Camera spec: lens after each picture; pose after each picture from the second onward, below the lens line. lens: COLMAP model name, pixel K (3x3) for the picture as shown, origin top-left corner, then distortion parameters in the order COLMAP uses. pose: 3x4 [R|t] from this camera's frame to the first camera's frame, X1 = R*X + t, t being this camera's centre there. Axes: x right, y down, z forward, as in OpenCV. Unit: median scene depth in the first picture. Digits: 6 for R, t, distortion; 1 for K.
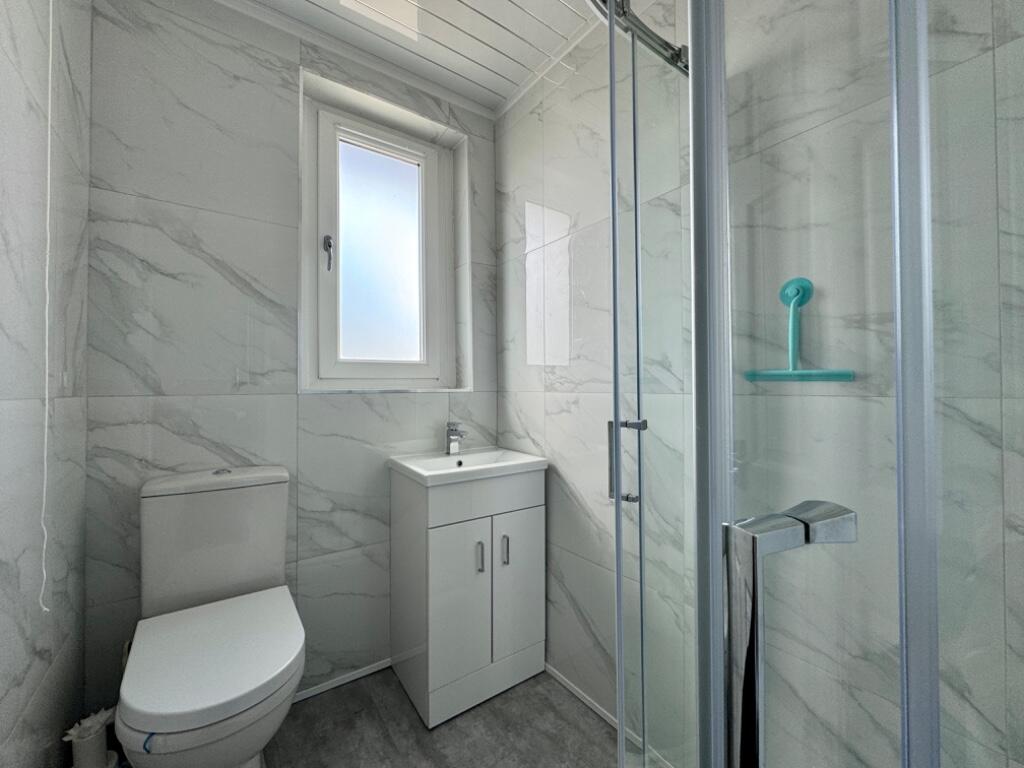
lens RADIAL K [[413.7, 0, 511.4], [0, 413.7, 380.9], [0, 0, 1]] dist [-0.004613, 0.000312]
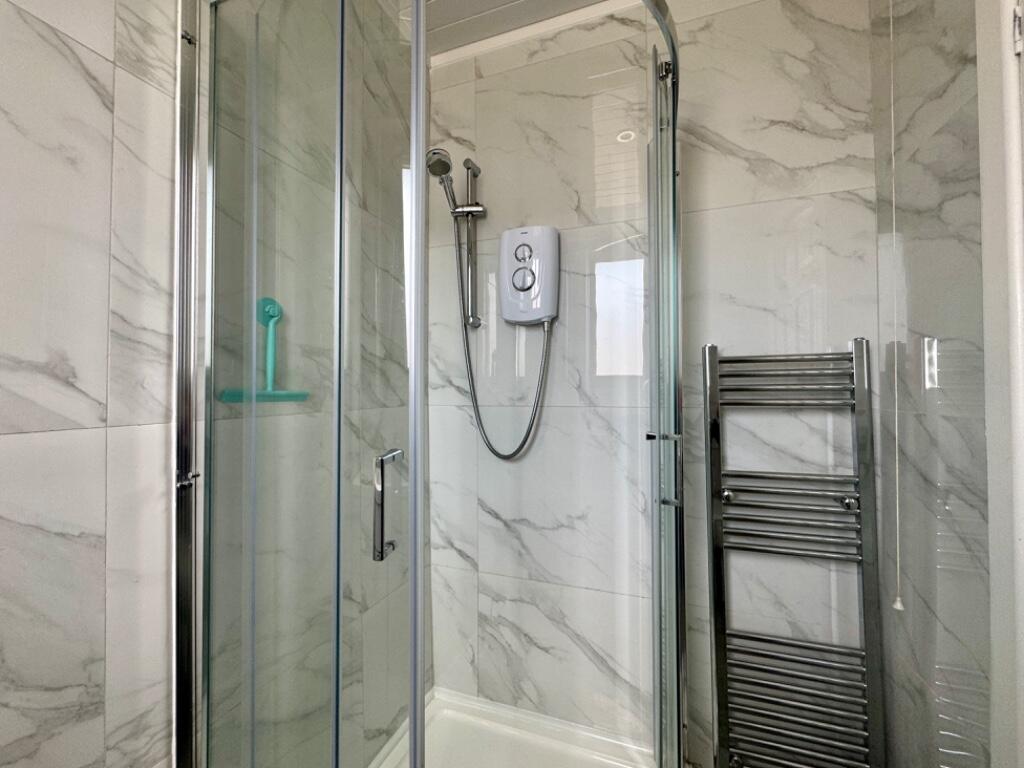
lens RADIAL K [[413.7, 0, 511.2], [0, 413.7, 384.4], [0, 0, 1]] dist [-0.004613, 0.000312]
pose [[-0.579929, 0.018387, 0.814459, -0.356978], [0.001003, 0.999761, -0.021856, -0.013922], [-0.814666, -0.011858, -0.579809, 0.861684]]
